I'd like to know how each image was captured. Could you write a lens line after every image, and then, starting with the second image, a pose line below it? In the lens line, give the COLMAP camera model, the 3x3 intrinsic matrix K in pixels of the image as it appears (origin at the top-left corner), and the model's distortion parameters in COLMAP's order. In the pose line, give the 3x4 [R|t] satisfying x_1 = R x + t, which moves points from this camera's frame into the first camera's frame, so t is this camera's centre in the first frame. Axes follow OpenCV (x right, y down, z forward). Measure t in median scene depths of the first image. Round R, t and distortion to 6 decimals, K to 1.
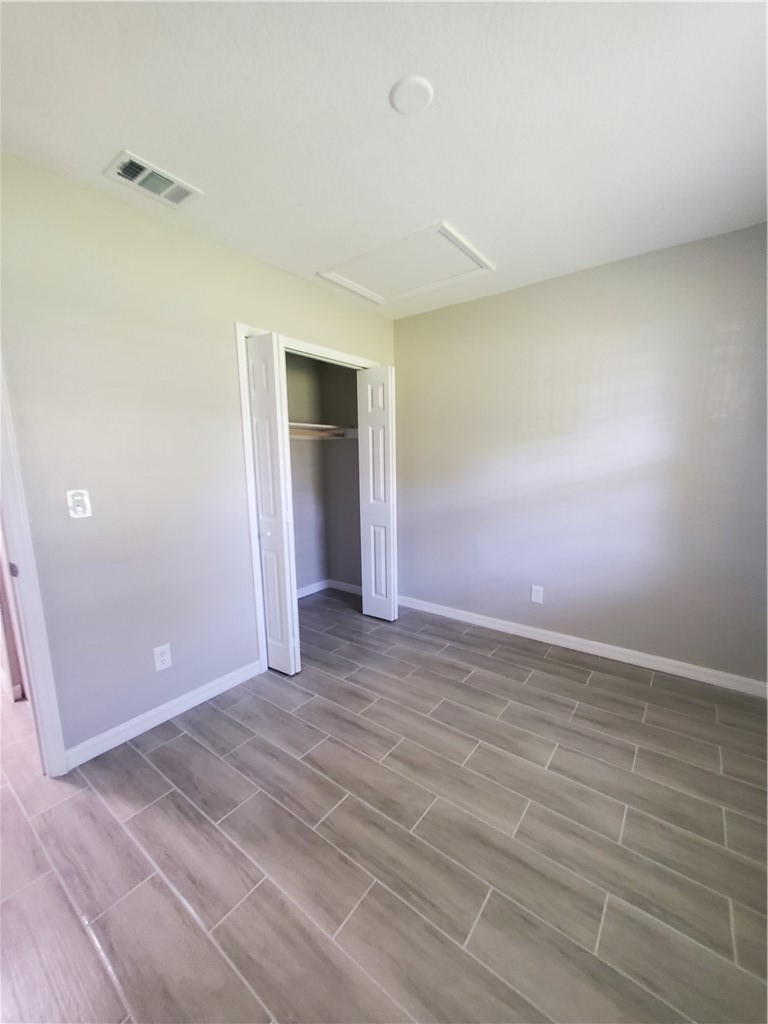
lens RADIAL K [[403.5, 0, 383.0], [0, 403.5, 518.5], [0, 0, 1]] dist [0.002347, -0.001322]
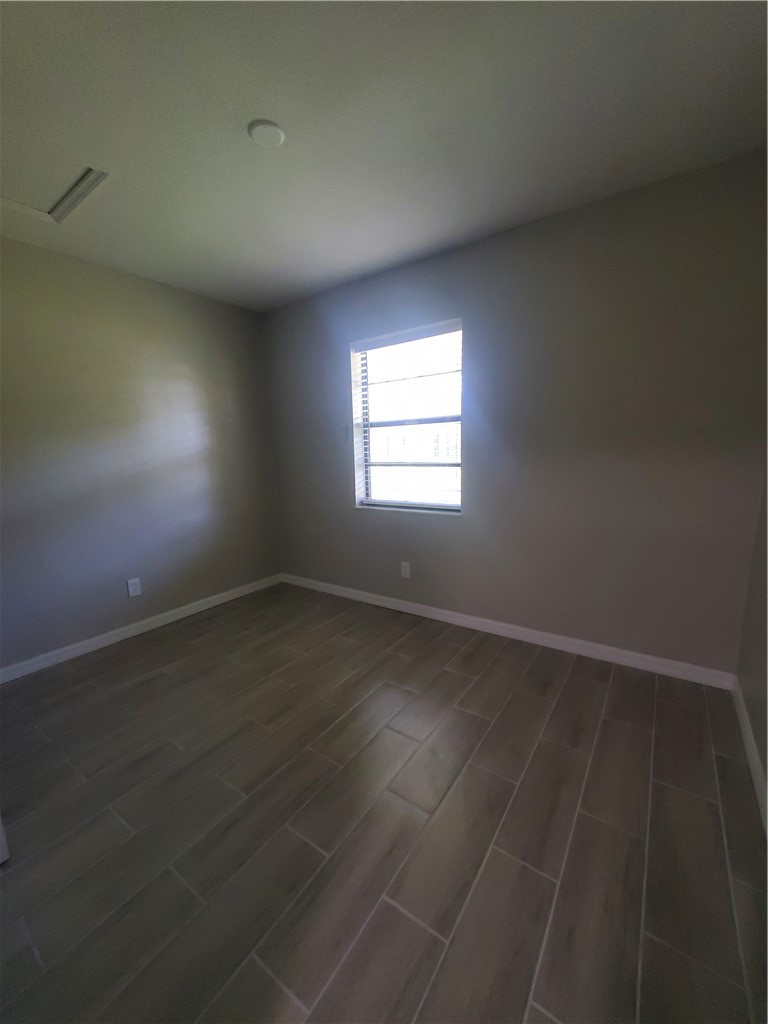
lens RADIAL K [[403.5, 0, 387.5], [0, 403.5, 509.3], [0, 0, 1]] dist [0.002347, -0.001322]
pose [[-0.043283, -0.135085, 0.989888, -0.846539], [0.181149, 0.973332, 0.140747, -0.030572], [-0.982503, 0.185409, -0.017658, 0.557924]]
